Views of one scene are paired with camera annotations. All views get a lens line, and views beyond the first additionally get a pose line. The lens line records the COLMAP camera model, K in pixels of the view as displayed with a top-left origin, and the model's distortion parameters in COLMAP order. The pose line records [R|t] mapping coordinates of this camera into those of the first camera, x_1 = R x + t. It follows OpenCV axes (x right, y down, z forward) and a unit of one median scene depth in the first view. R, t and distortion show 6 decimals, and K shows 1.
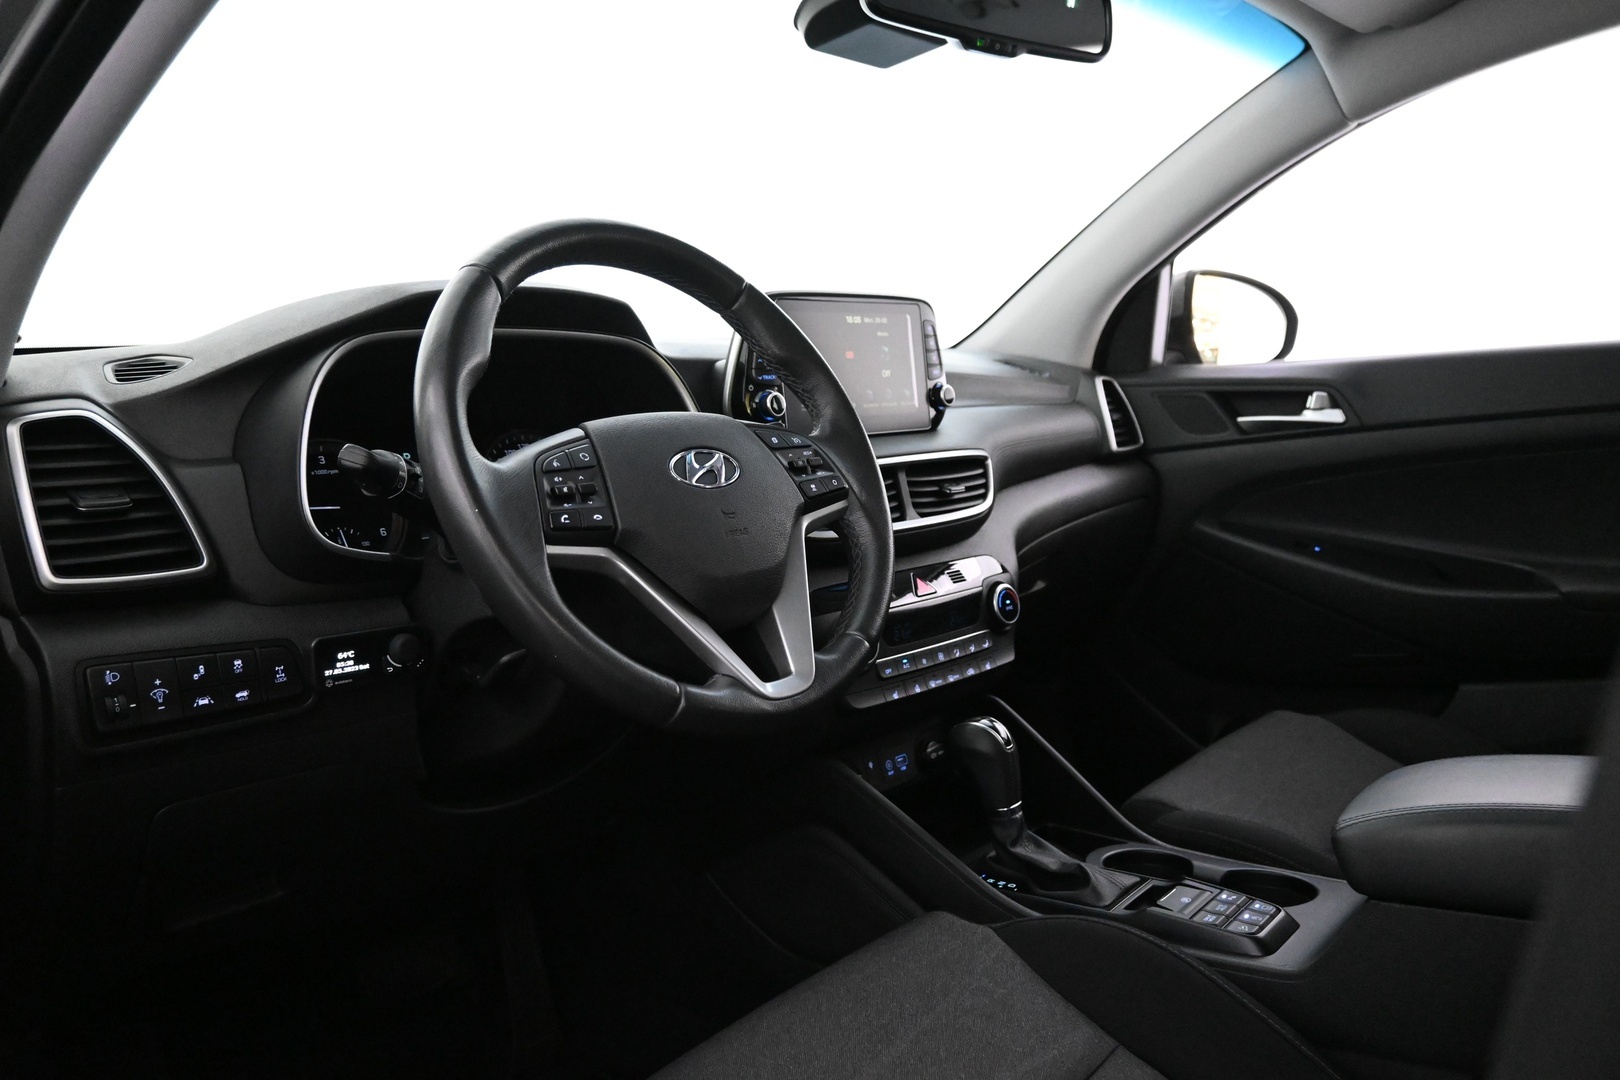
lens RADIAL K [[1243.8, 0, 812.9], [0, 1243.8, 536.7], [0, 0, 1]] dist [-0.008268, 0.010657]
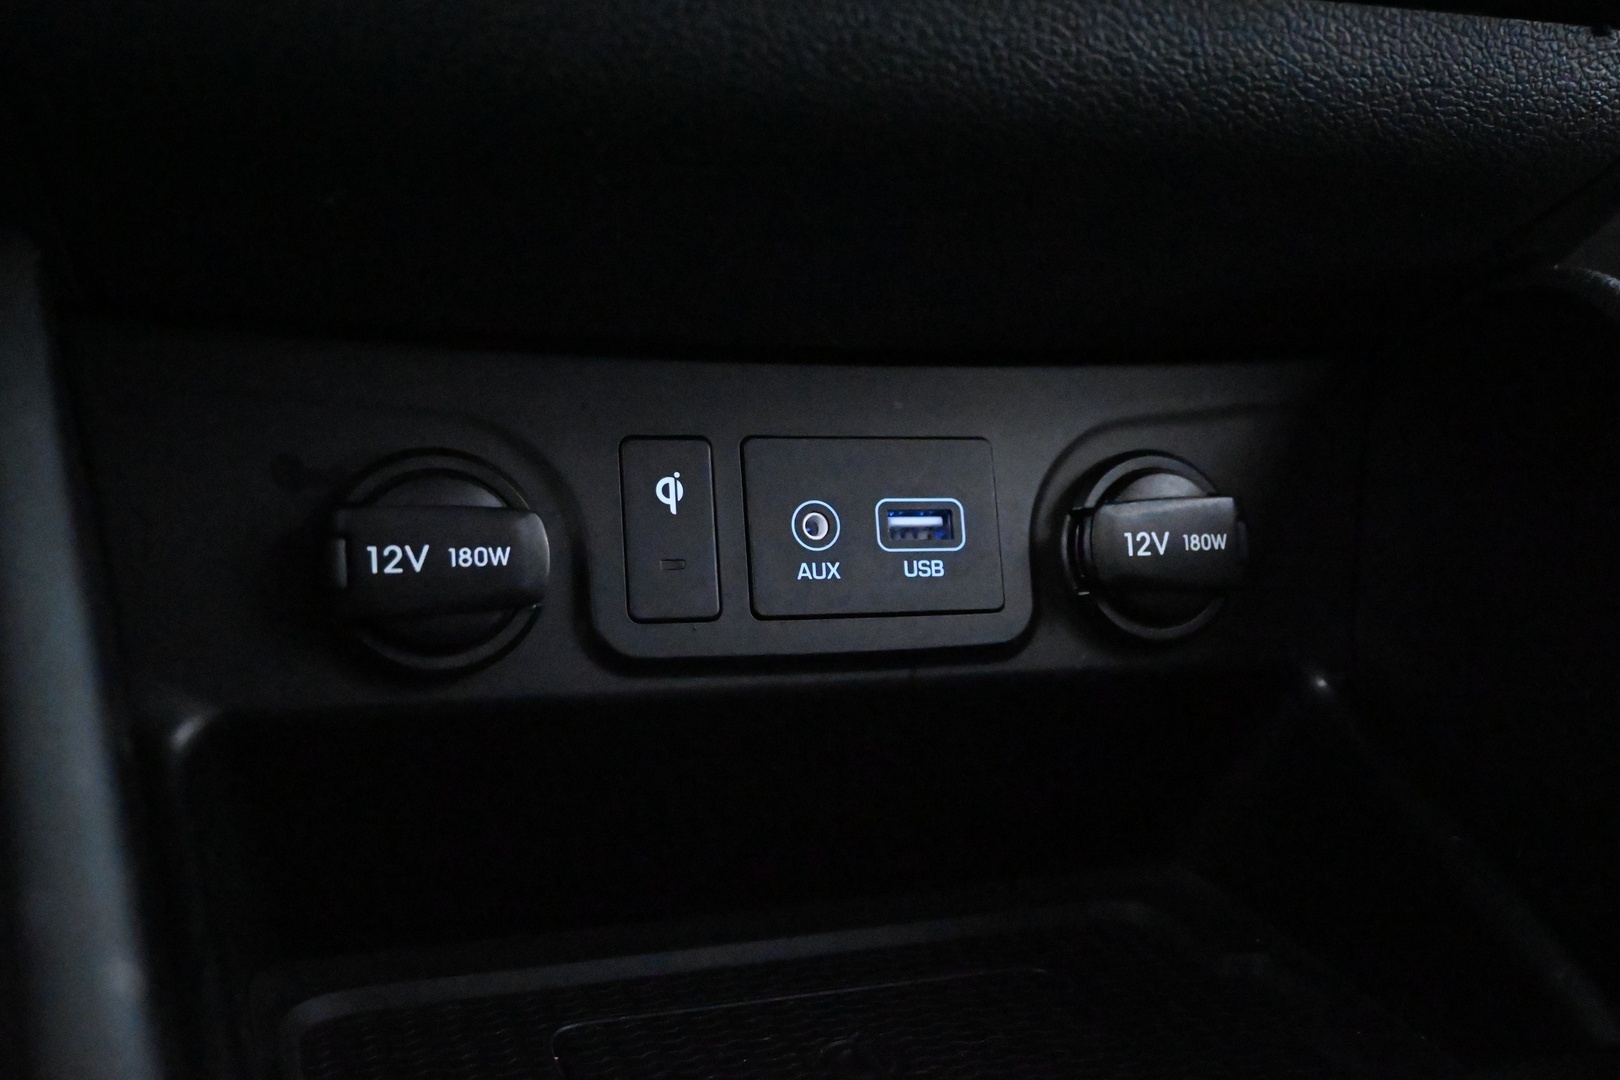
lens RADIAL K [[1663.0, 0, 811.9], [0, 1663.0, 540.9], [0, 0, 1]] dist [-0.004663, 0.000000]
pose [[0.867566, 0.118102, -0.483095, 0.192507], [-0.104859, 0.992996, 0.054447, 0.189815], [0.486141, 0.003421, 0.873874, 0.870071]]
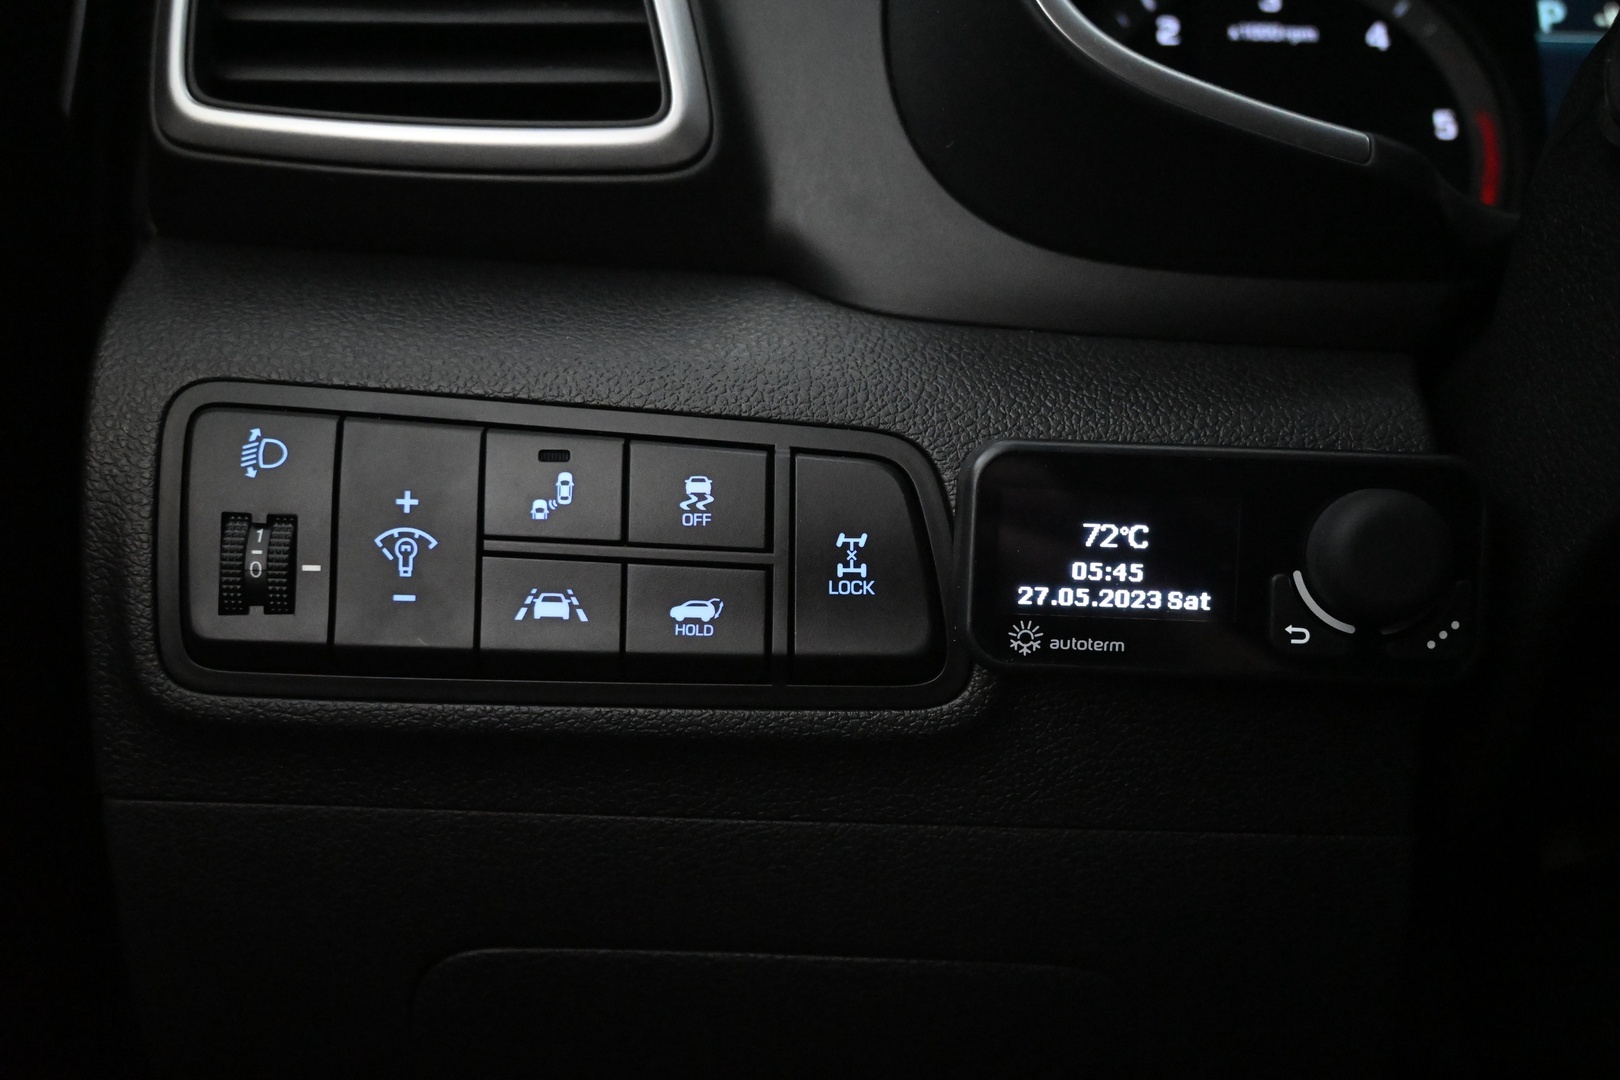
lens RADIAL K [[1495.7, 0, 813.7], [0, 1495.7, 537.3], [0, 0, 1]] dist [0.009753, 0.000000]
pose [[0.689250, 0.112934, -0.715667, -0.155500], [-0.127203, 0.991296, 0.033922, 0.068384], [0.713270, 0.067655, 0.697617, 0.558473]]
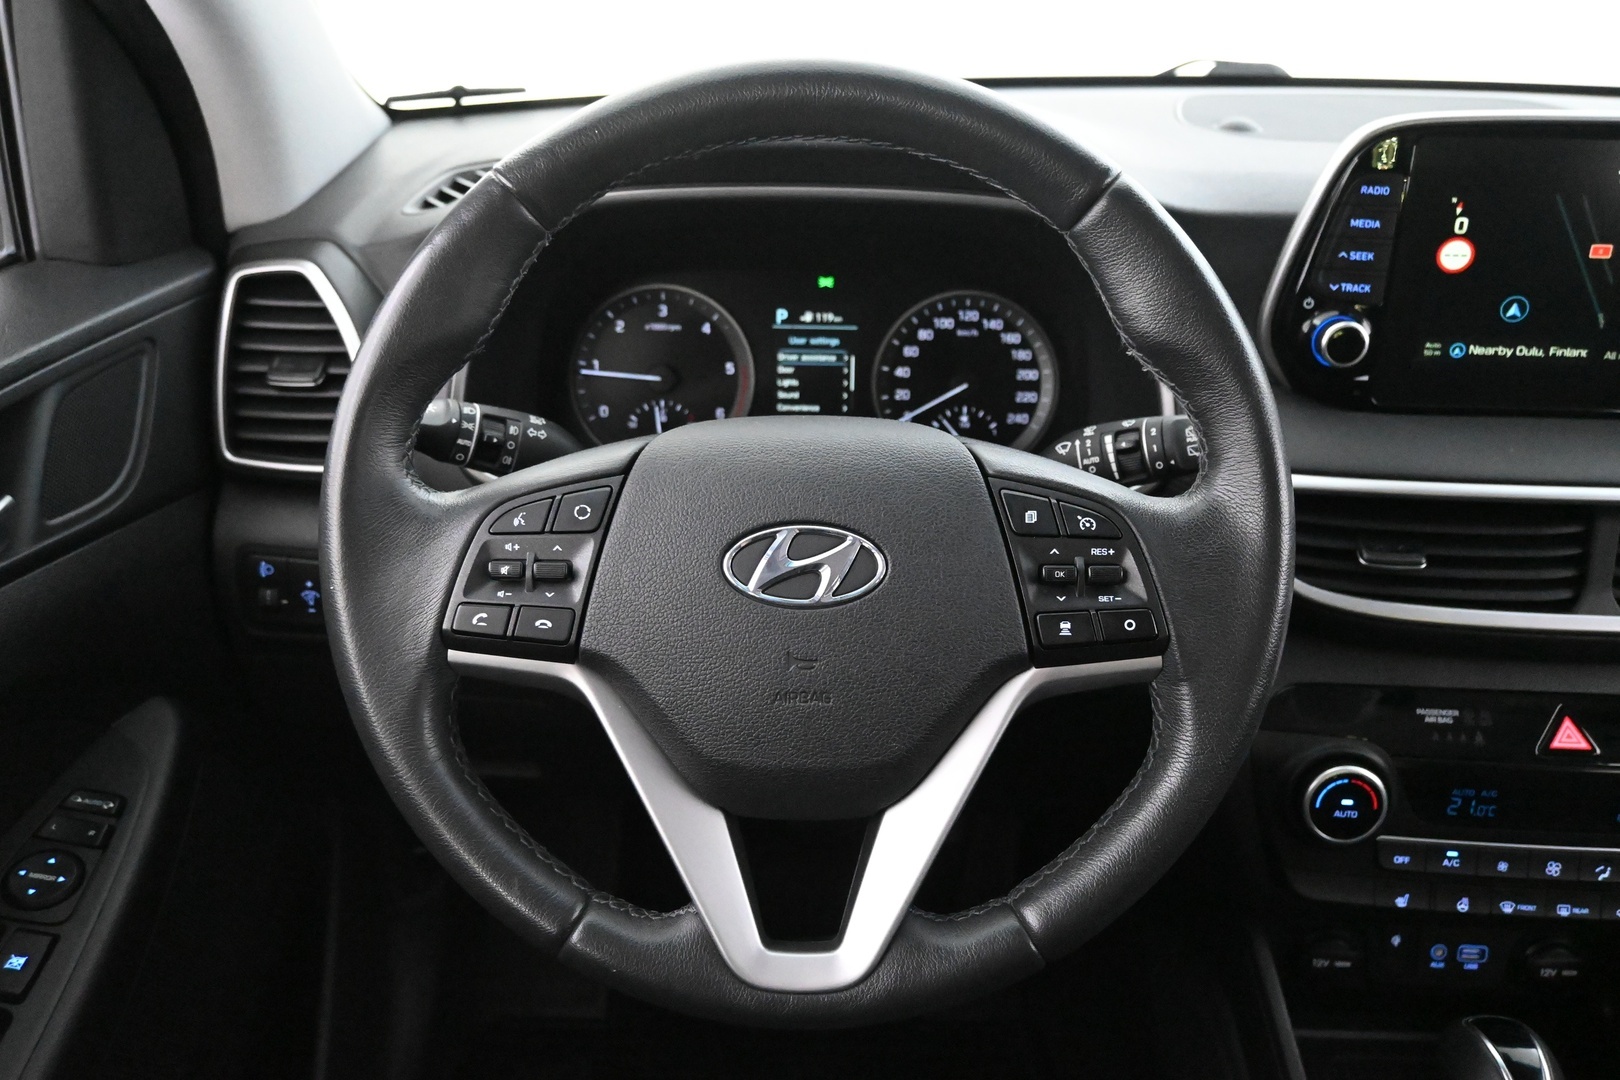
lens RADIAL K [[1243.8, 0, 804.5], [0, 1243.8, 543.9], [0, 0, 1]] dist [-0.008268, 0.010657]
pose [[0.648443, 0.364664, -0.668238, 0.209466], [-0.123972, 0.916668, 0.379935, -0.203600], [0.751101, -0.163524, 0.639615, 0.462053]]
